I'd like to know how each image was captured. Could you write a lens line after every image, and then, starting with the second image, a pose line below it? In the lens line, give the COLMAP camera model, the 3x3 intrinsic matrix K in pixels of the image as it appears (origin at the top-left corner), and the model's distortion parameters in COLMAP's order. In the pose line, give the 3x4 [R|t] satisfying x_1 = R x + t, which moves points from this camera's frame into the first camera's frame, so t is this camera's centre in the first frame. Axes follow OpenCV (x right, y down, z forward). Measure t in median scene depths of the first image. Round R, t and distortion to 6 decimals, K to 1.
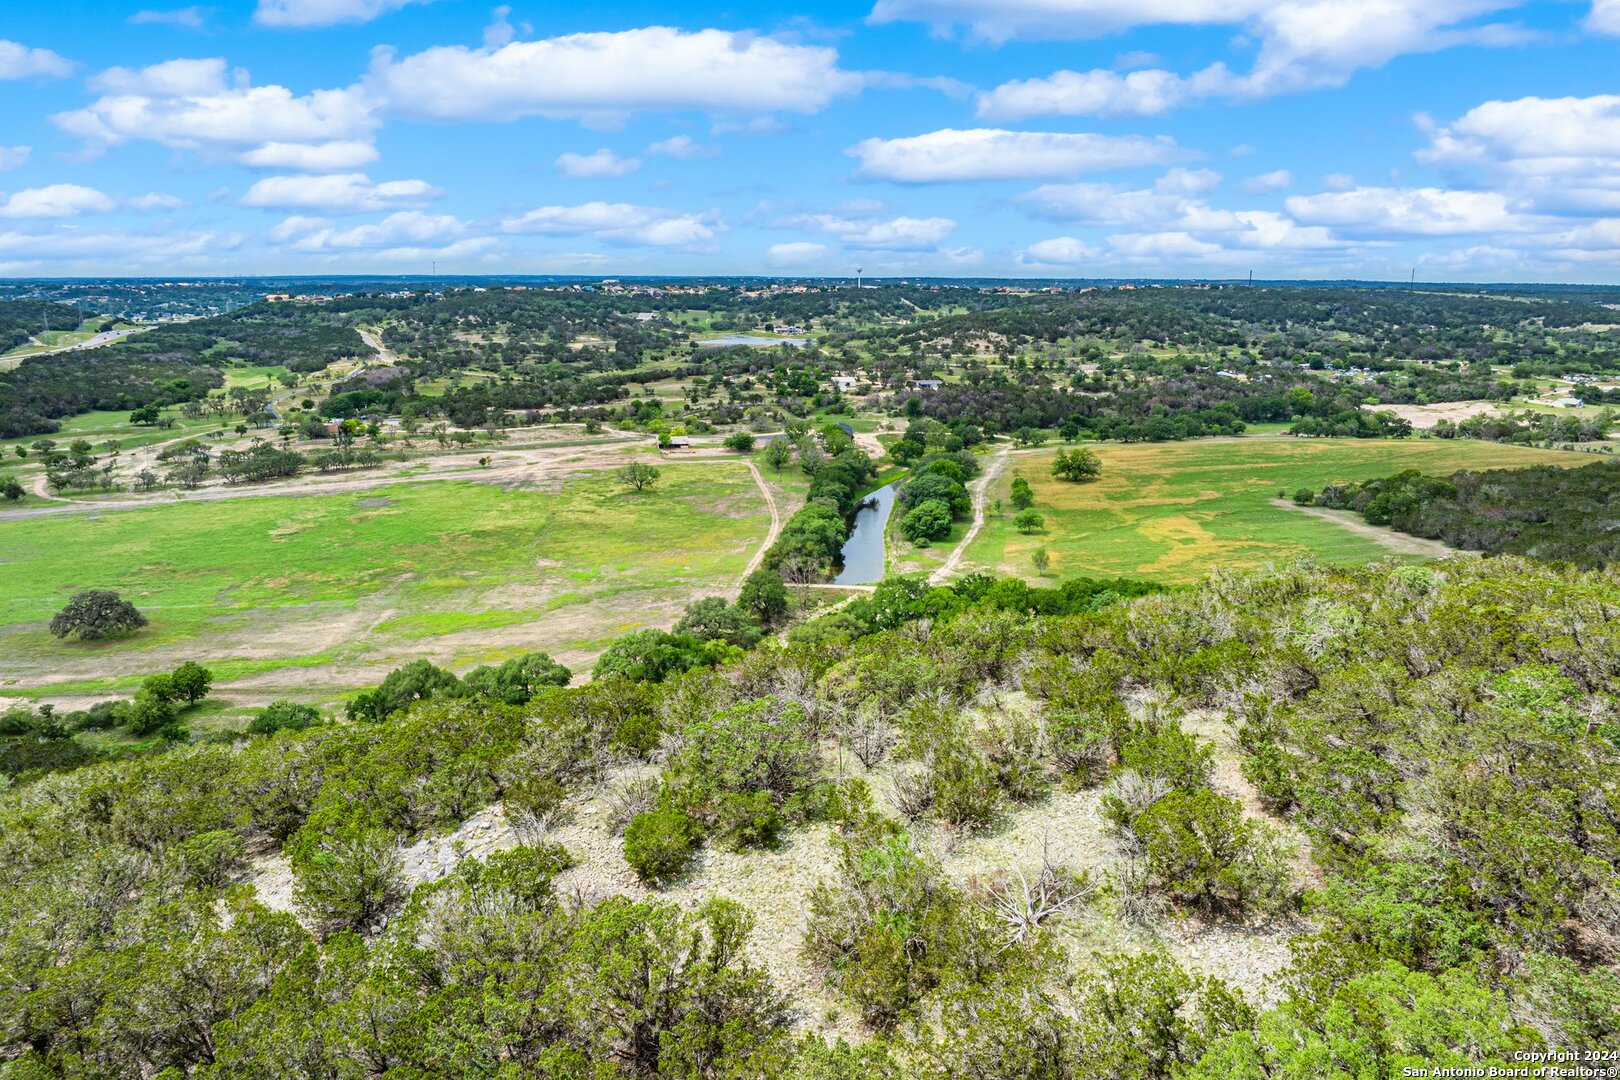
lens RADIAL K [[1159.6, 0, 801.4], [0, 1159.6, 541.3], [0, 0, 1]] dist [-0.025020, -0.010397]
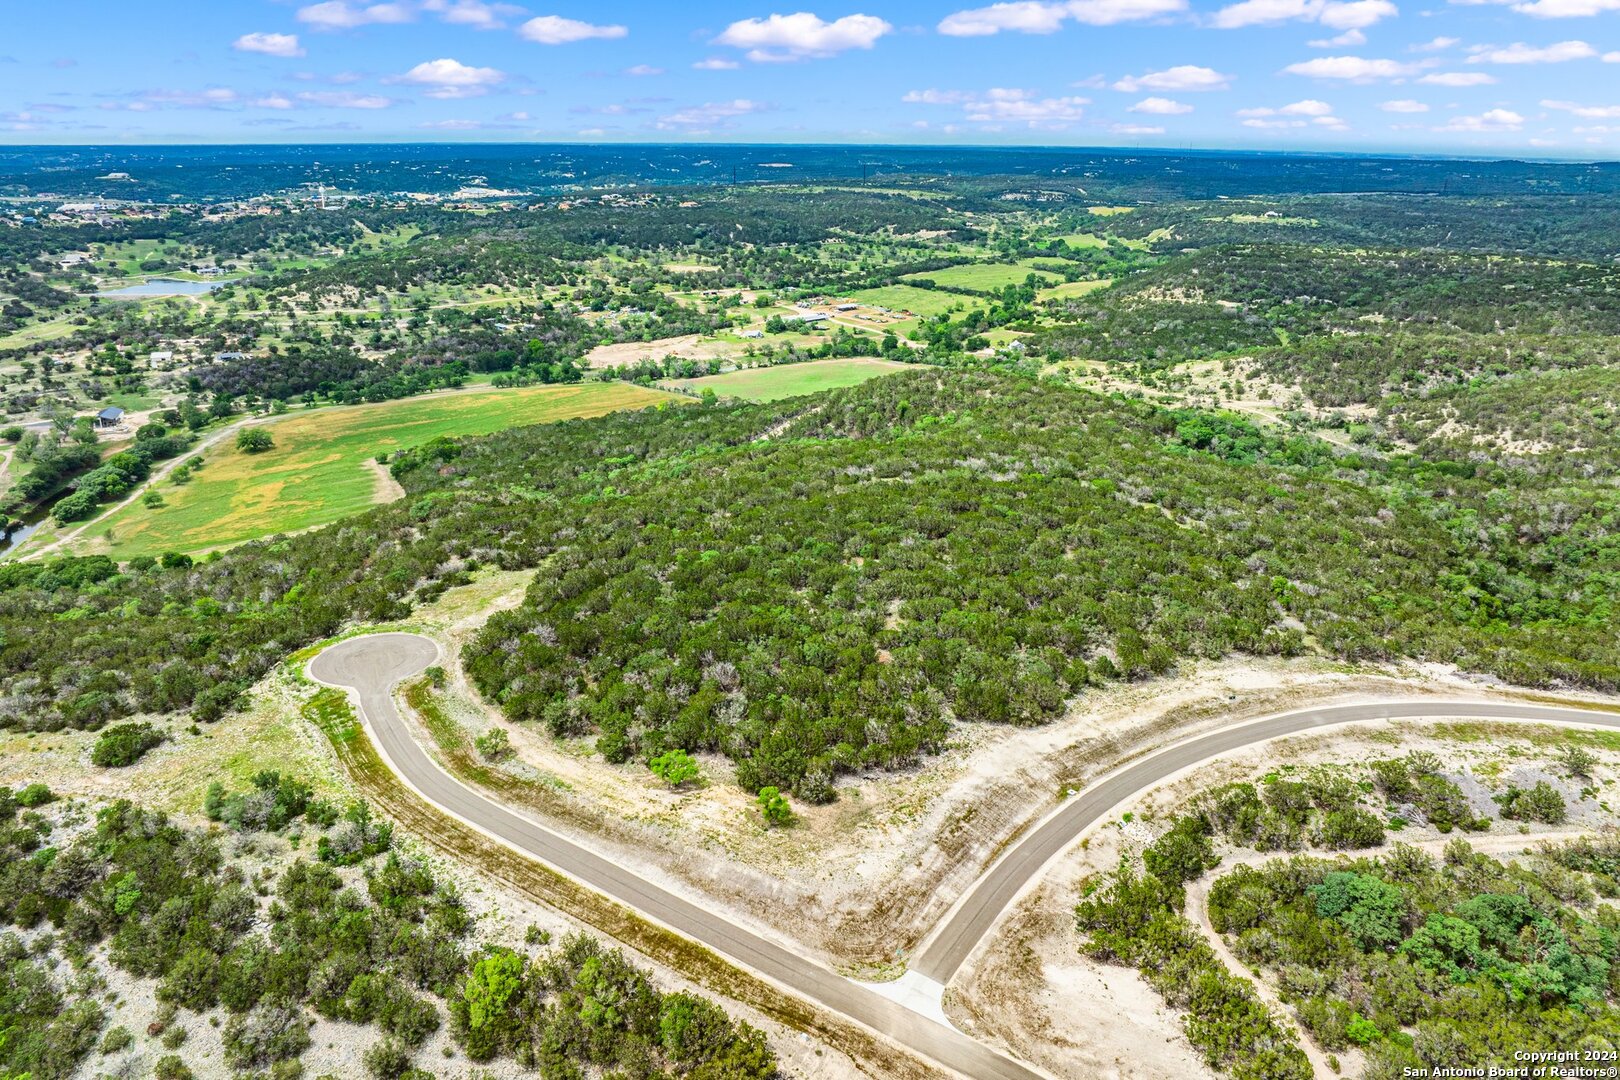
lens RADIAL K [[1159.6, 0, 801.4], [0, 1159.6, 541.3], [0, 0, 1]] dist [-0.025020, -0.010397]
pose [[0.951375, -0.107714, 0.288590, 0.289134], [0.073448, 0.989171, 0.127068, -0.046469], [-0.299152, -0.099693, 0.948983, -0.343665]]
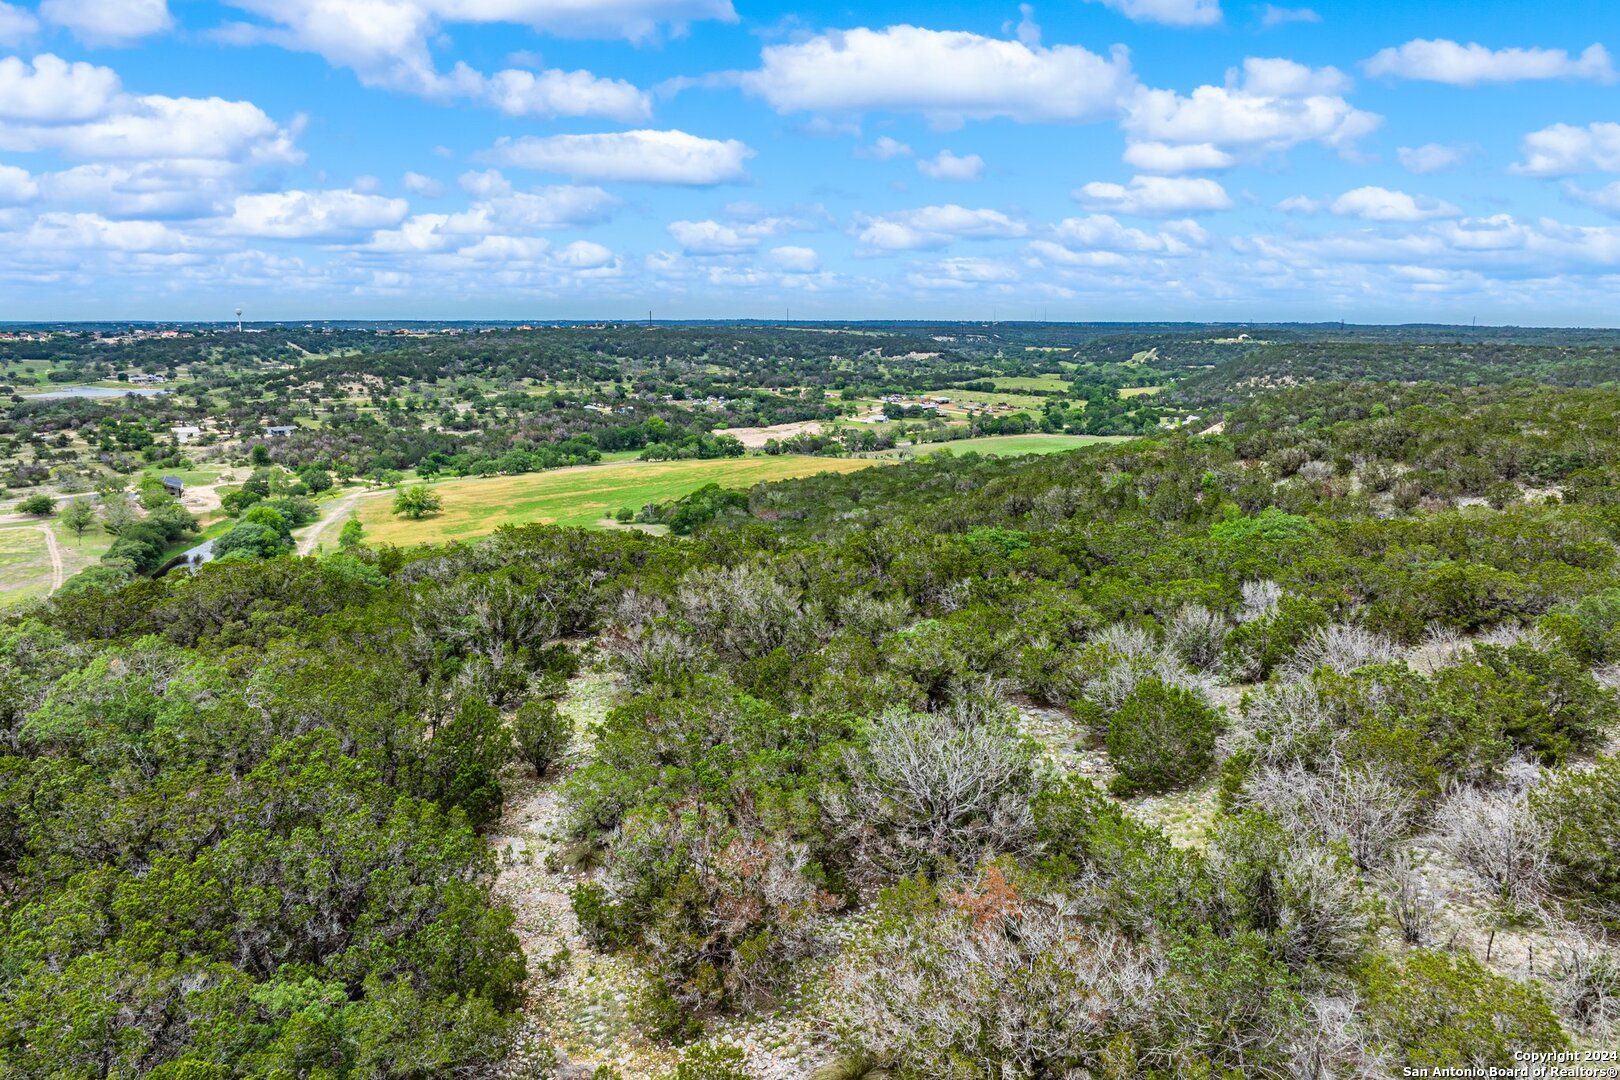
lens RADIAL K [[1159.6, 0, 801.4], [0, 1159.6, 541.3], [0, 0, 1]] dist [-0.025020, -0.010397]
pose [[0.890596, -0.088255, 0.446150, 0.053896], [0.103646, 0.994562, -0.010156, 0.007832], [-0.442828, 0.055286, 0.894900, -0.027530]]
